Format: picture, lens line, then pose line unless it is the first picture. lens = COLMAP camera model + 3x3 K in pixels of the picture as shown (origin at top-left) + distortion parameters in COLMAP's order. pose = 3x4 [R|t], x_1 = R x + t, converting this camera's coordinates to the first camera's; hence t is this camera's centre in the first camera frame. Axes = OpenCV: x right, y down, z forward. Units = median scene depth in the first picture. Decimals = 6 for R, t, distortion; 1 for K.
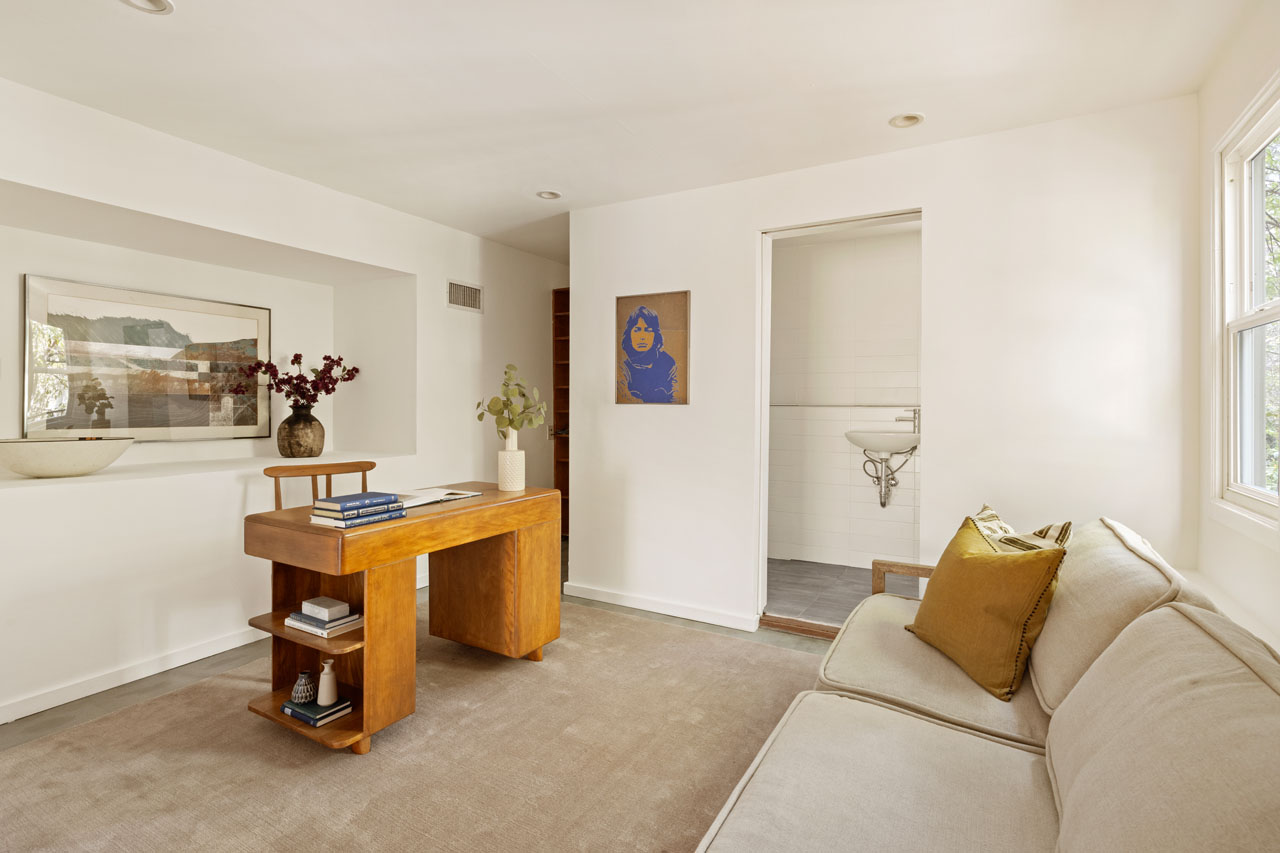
lens RADIAL K [[632.3, 0, 638.4], [0, 632.3, 401.3], [0, 0, 1]] dist [0.001204, 0.000262]
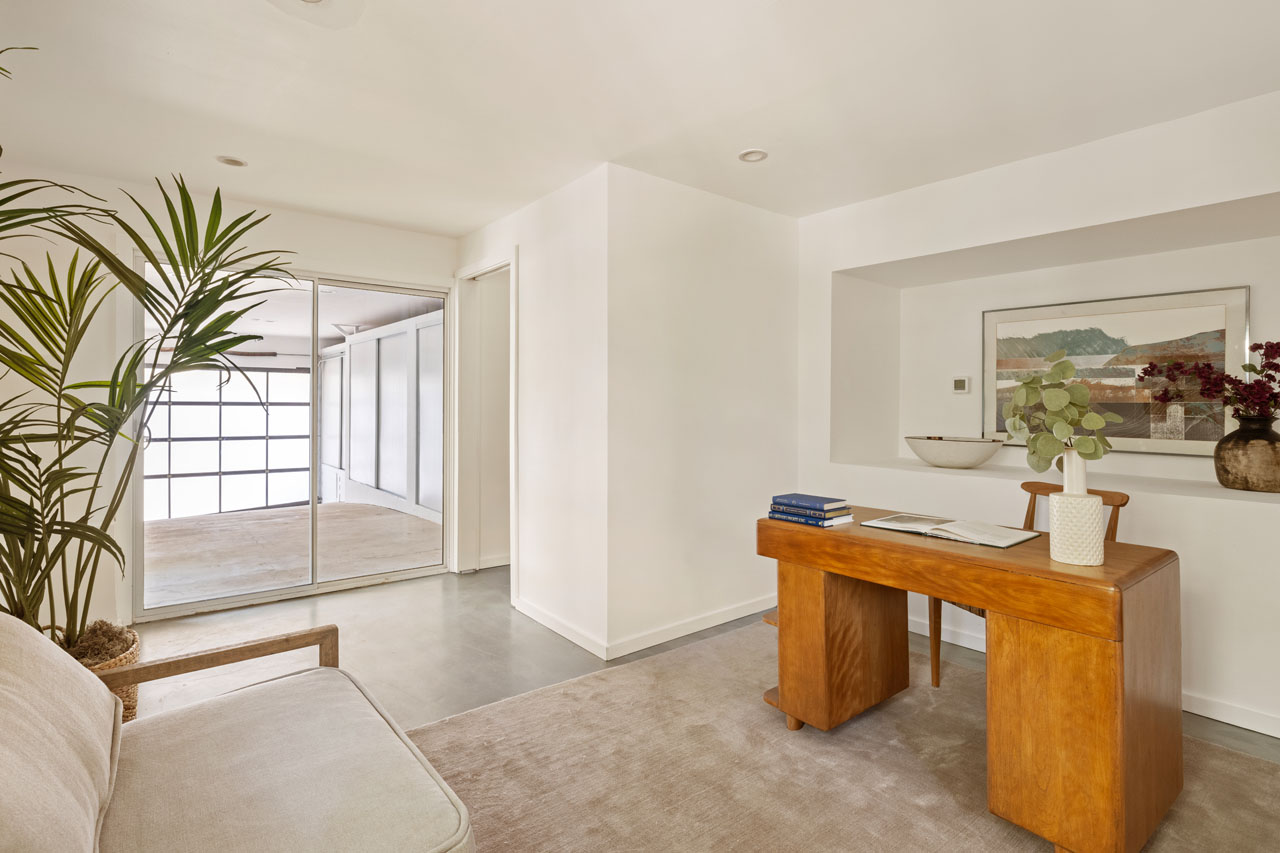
lens RADIAL K [[632.3, 0, 638.4], [0, 632.3, 401.3], [0, 0, 1]] dist [0.001204, 0.000262]
pose [[-0.370220, -0.009382, -0.928897, 0.420919], [-0.002036, 0.999955, -0.009288, -0.002953], [0.928942, -0.001548, -0.370223, 0.702236]]
